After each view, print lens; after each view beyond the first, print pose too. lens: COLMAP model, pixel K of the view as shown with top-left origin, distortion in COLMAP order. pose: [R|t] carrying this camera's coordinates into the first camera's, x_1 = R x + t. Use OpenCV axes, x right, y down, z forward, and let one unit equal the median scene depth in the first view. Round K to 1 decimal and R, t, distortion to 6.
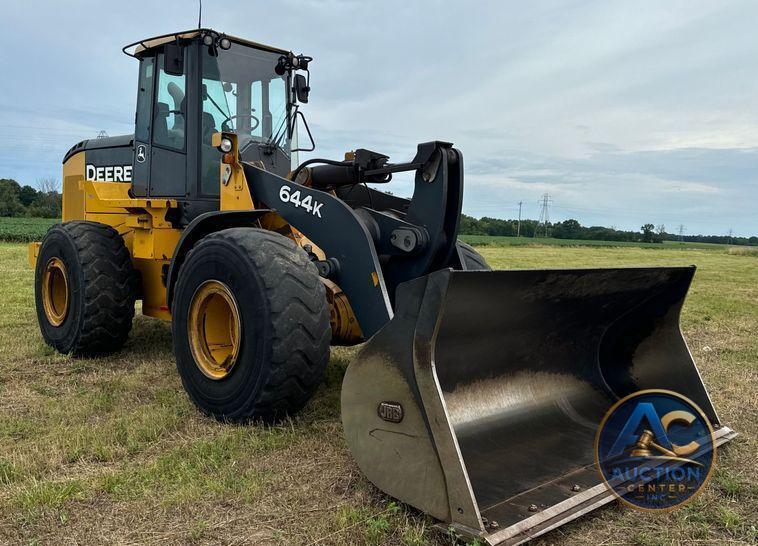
lens RADIAL K [[681.7, 0, 371.1], [0, 681.7, 276.6], [0, 0, 1]] dist [0.056450, -0.010300]
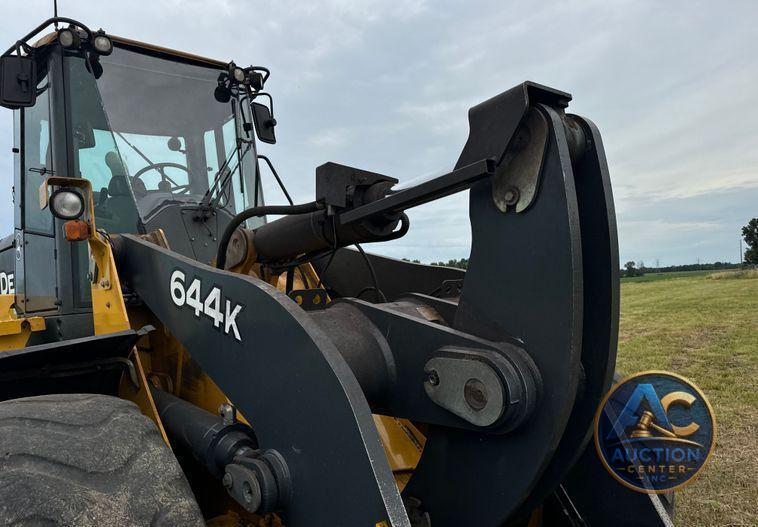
lens RADIAL K [[529.9, 0, 365.2], [0, 529.9, 268.3], [0, 0, 1]] dist [0.073407, -0.070398]
pose [[0.990442, -0.118528, -0.070542, 0.023209], [0.109512, 0.986683, -0.120266, -0.078543], [0.083858, 0.111392, 0.990232, 0.662135]]
